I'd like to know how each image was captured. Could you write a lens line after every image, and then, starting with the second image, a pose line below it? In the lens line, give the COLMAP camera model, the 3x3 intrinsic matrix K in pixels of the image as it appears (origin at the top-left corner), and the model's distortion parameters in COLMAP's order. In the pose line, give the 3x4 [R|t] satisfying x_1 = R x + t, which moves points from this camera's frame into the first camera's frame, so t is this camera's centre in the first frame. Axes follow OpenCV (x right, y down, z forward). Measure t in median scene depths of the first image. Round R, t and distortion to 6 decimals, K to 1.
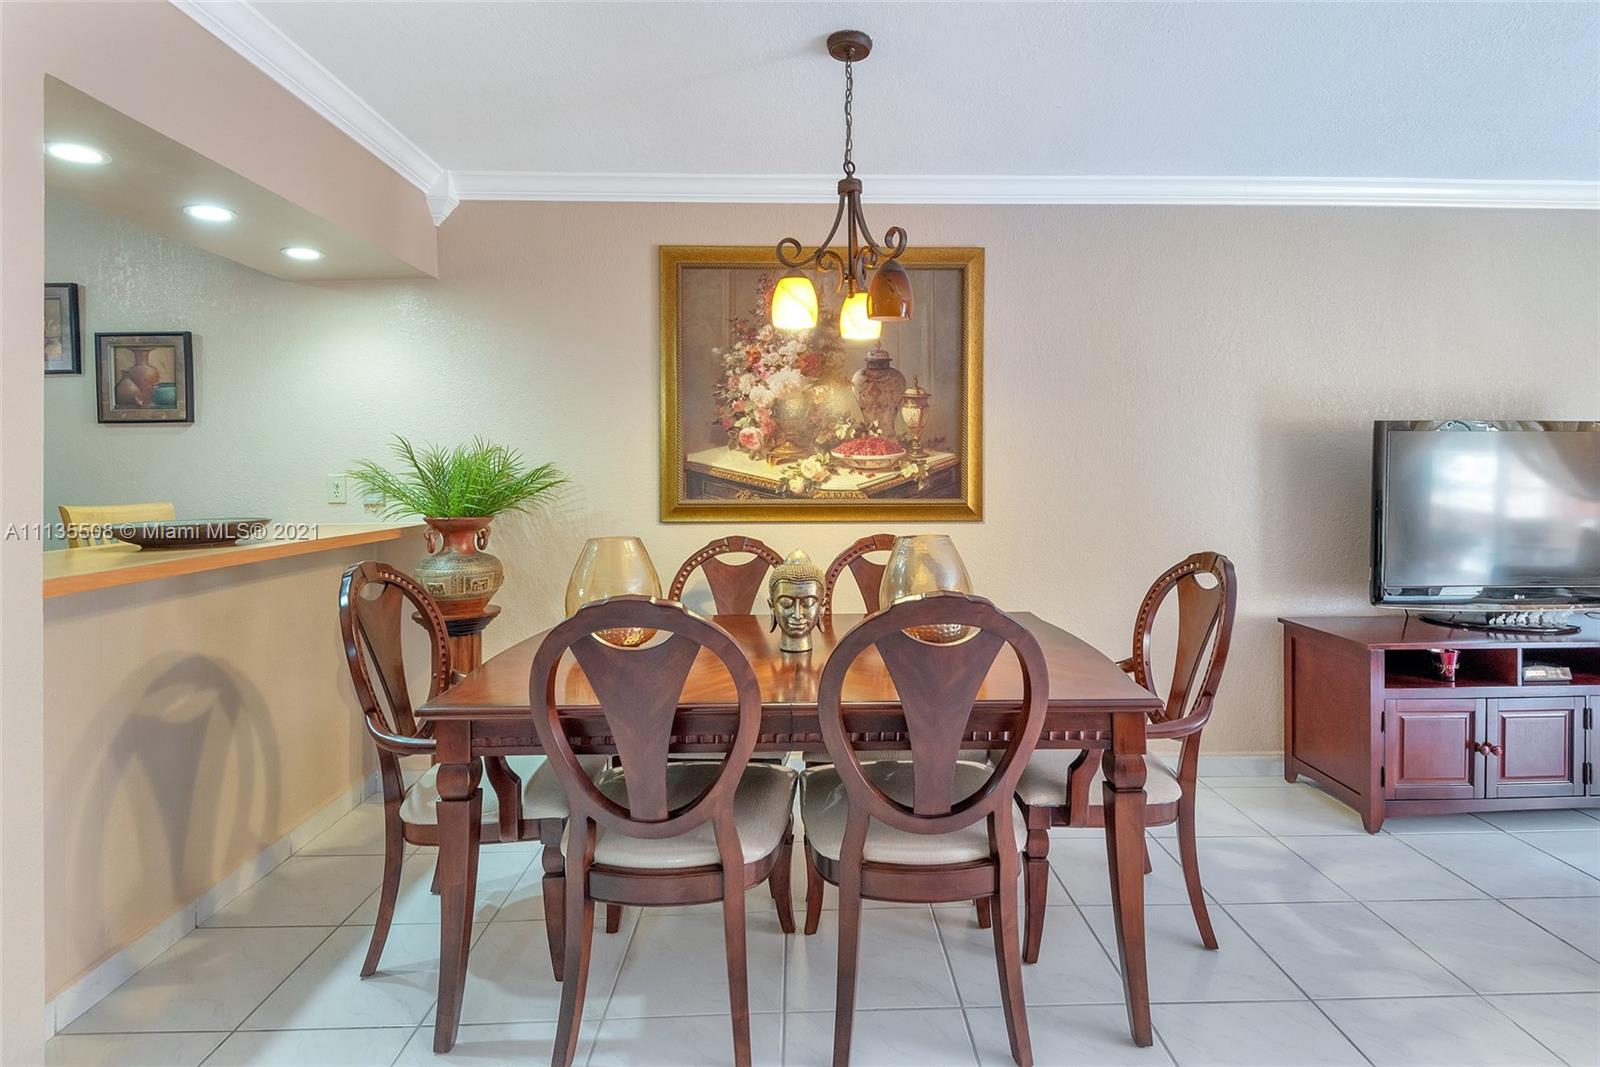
lens RADIAL K [[778.4, 0, 823.5], [0, 778.4, 478.6], [0, 0, 1]] dist [0.023182, -0.019470]
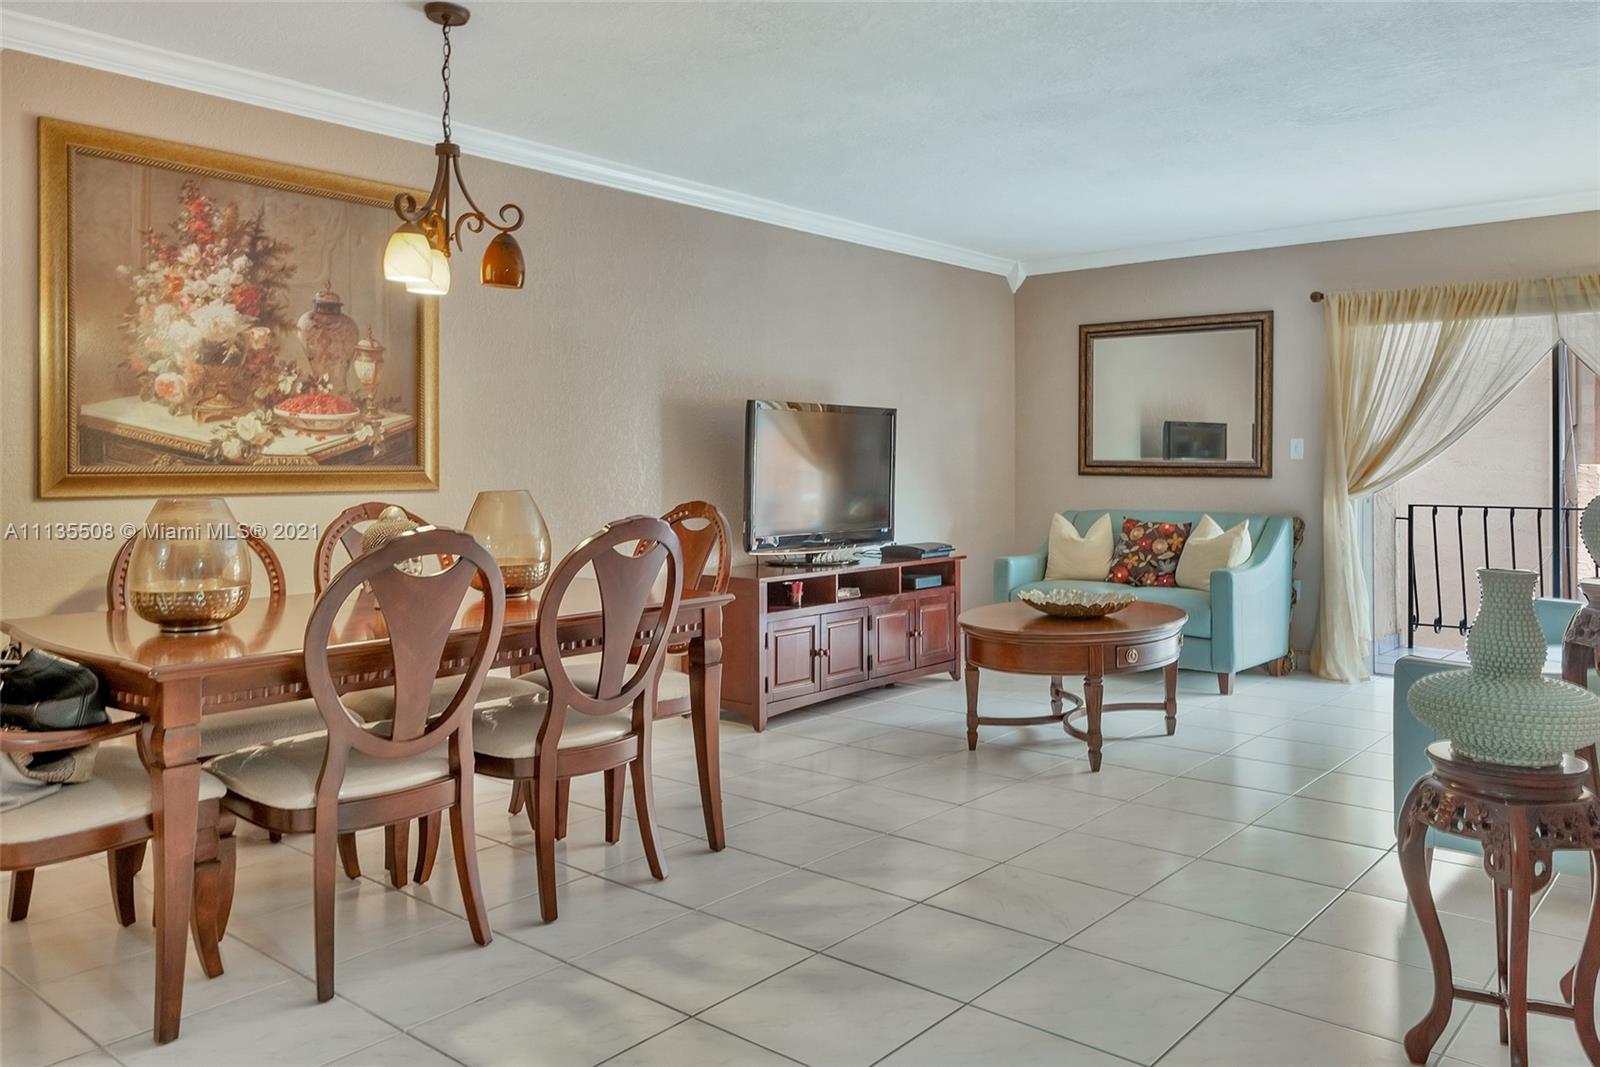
lens RADIAL K [[1183.6, 0, 823.4], [0, 1183.6, 464.1], [0, 0, 1]] dist [0.005410, 0.000024]
pose [[0.657325, 0.000398, 0.753607, -0.555848], [0.005039, 0.999975, -0.004924, 0.033588], [-0.753590, 0.007034, 0.657307, -0.265747]]
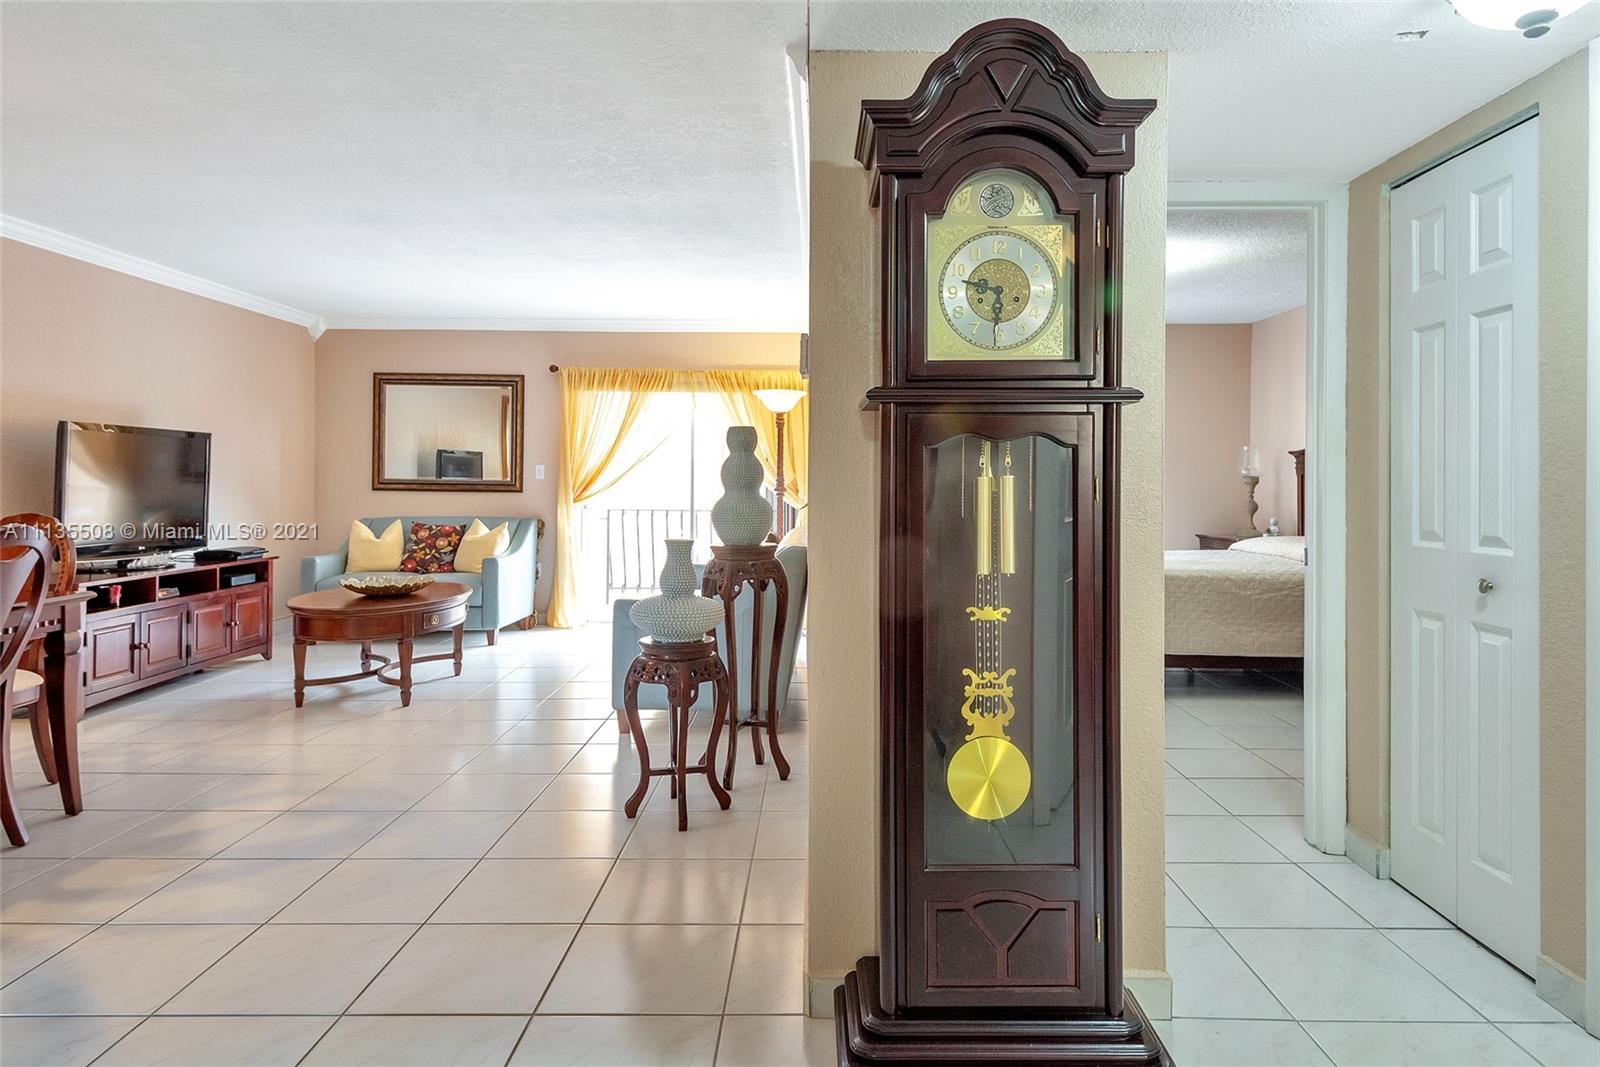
lens RADIAL K [[909.1, 0, 803.6], [0, 909.1, 460.1], [0, 0, 1]] dist [0.034324, -0.029281]
pose [[0.037048, 0.026804, 0.998954, -0.743411], [0.001038, 0.999639, -0.026861, 0.033278], [-0.999313, 0.002032, 0.037007, -0.283071]]
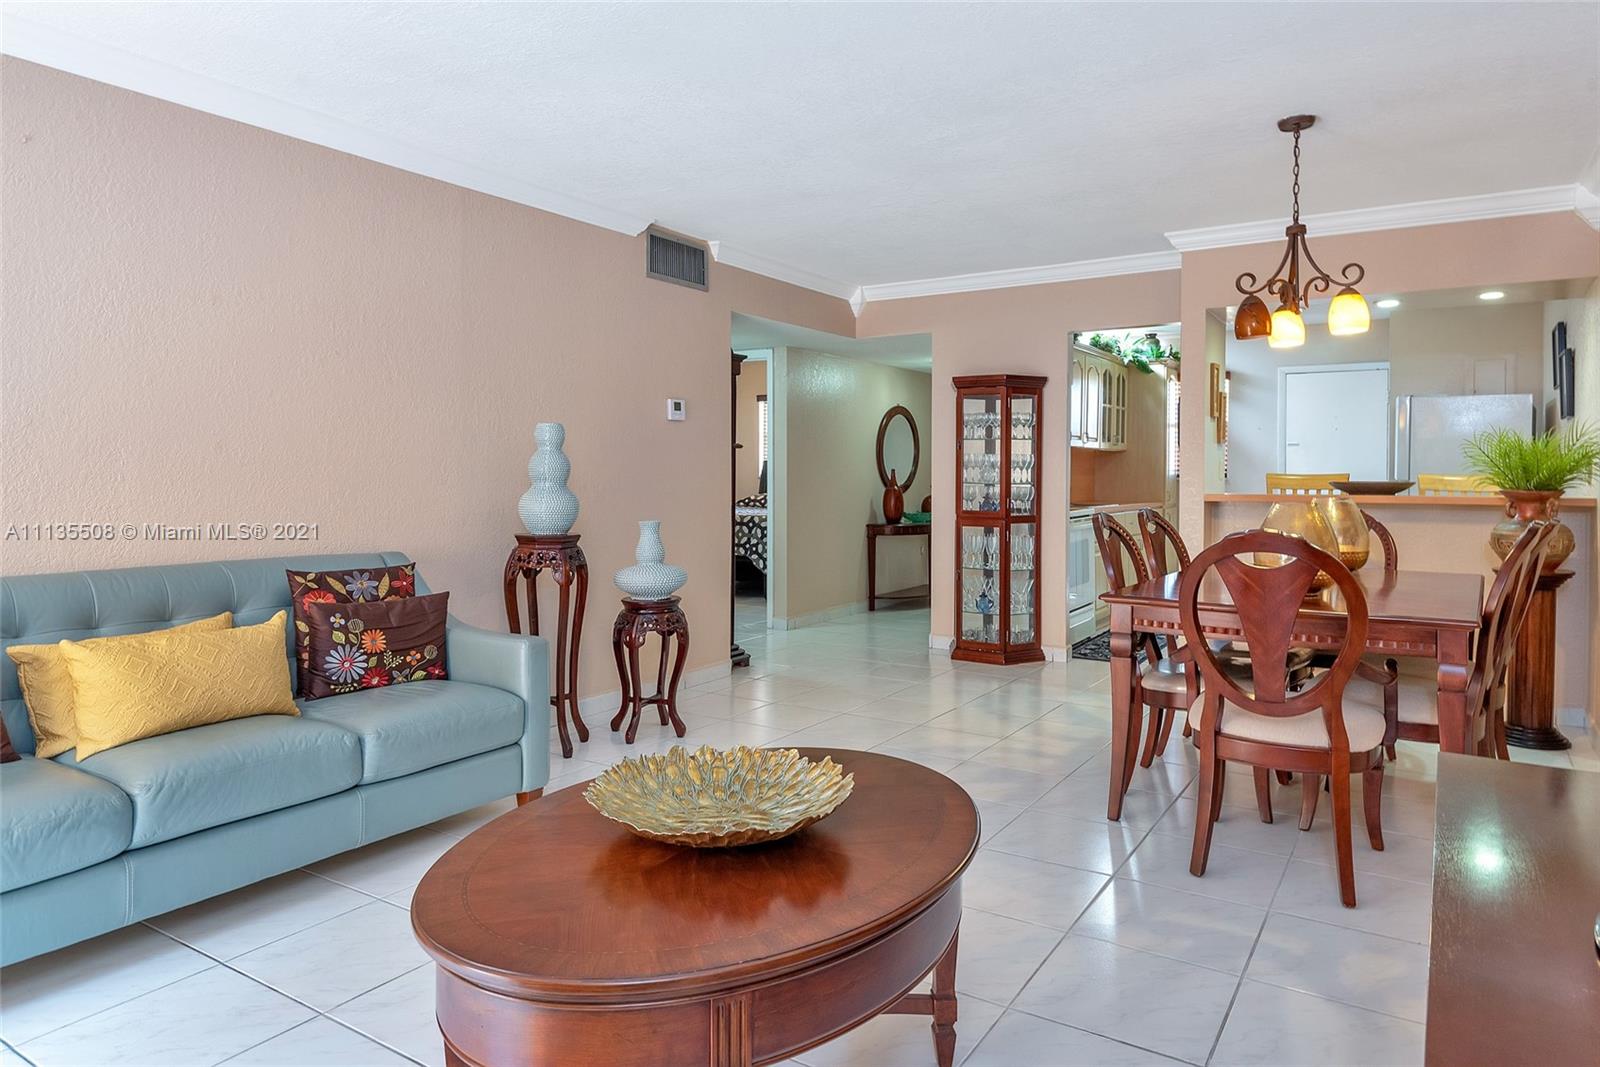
lens RADIAL K [[996.8, 0, 814.8], [0, 996.8, 476.2], [0, 0, 1]] dist [0.028935, -0.030320]
pose [[-0.559816, 0.008181, -0.828577, 1.274180], [-0.003408, 0.999920, 0.012175, 0.012249], [0.828610, 0.009639, -0.559743, 0.866140]]
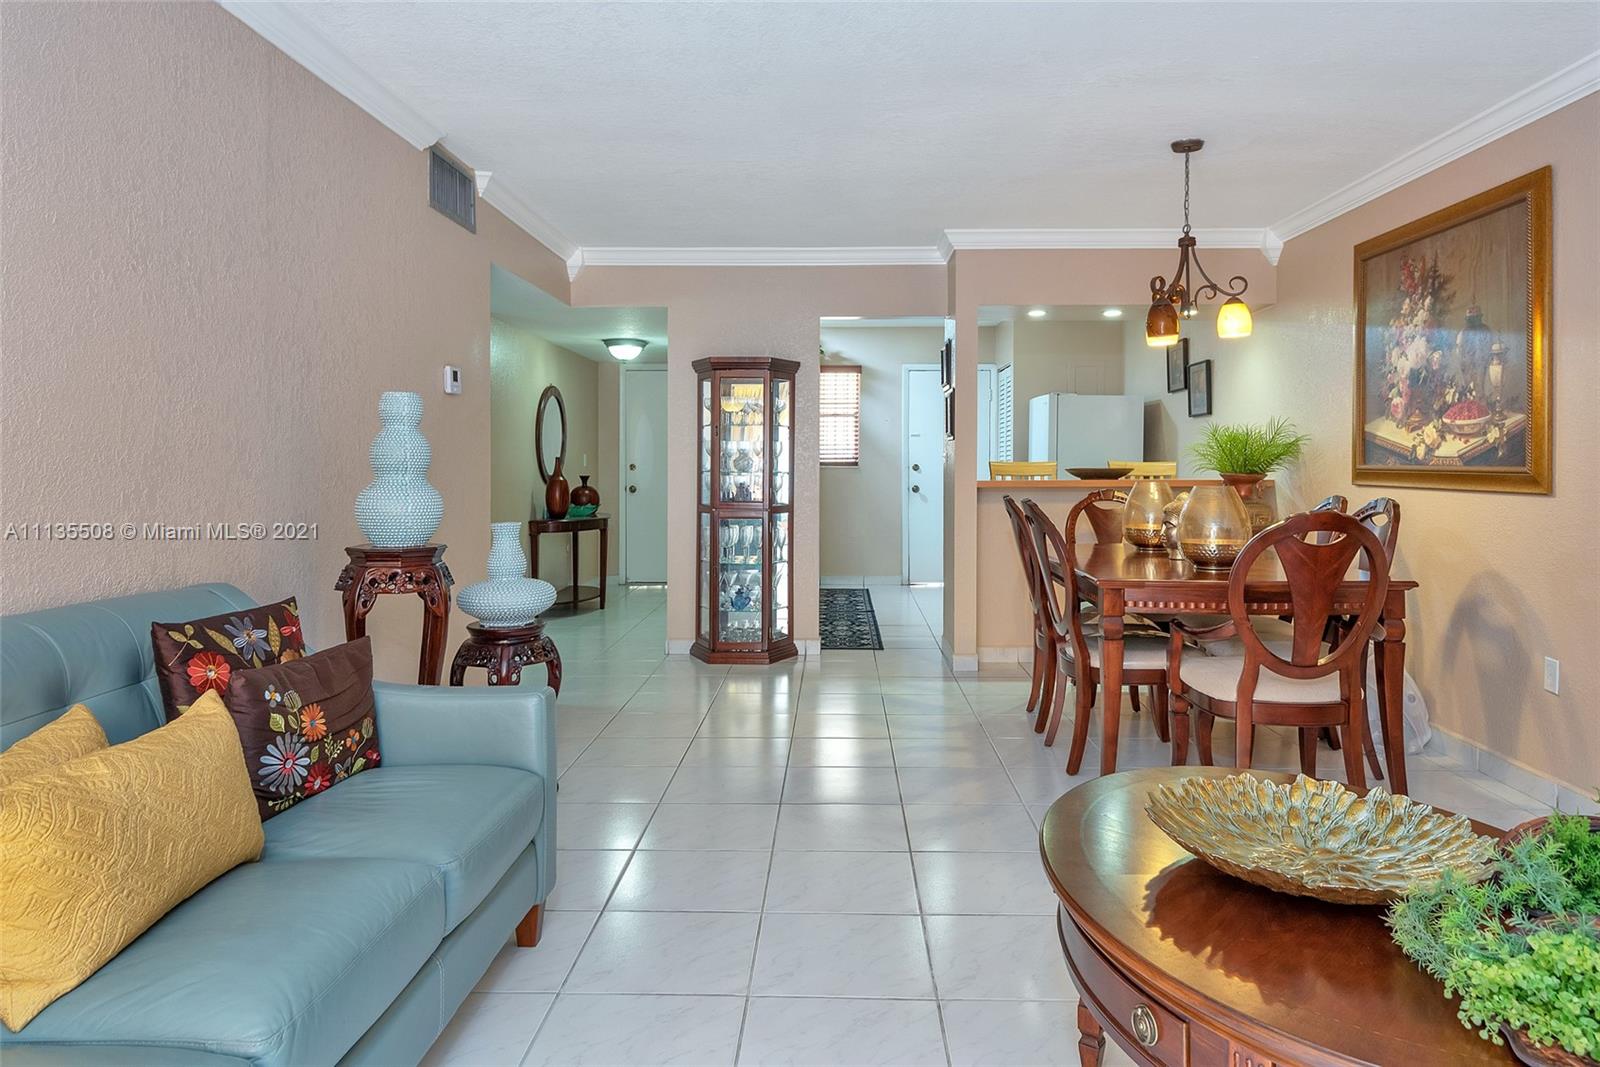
lens RADIAL K [[1020.6, 0, 819.3], [0, 1020.6, 470.5], [0, 0, 1]] dist [0.009575, -0.001501]
pose [[-0.042390, 0.013770, -0.999006, 1.334331], [-0.006032, 0.999883, 0.014038, 0.018648], [0.999083, 0.006621, -0.042302, 0.272743]]
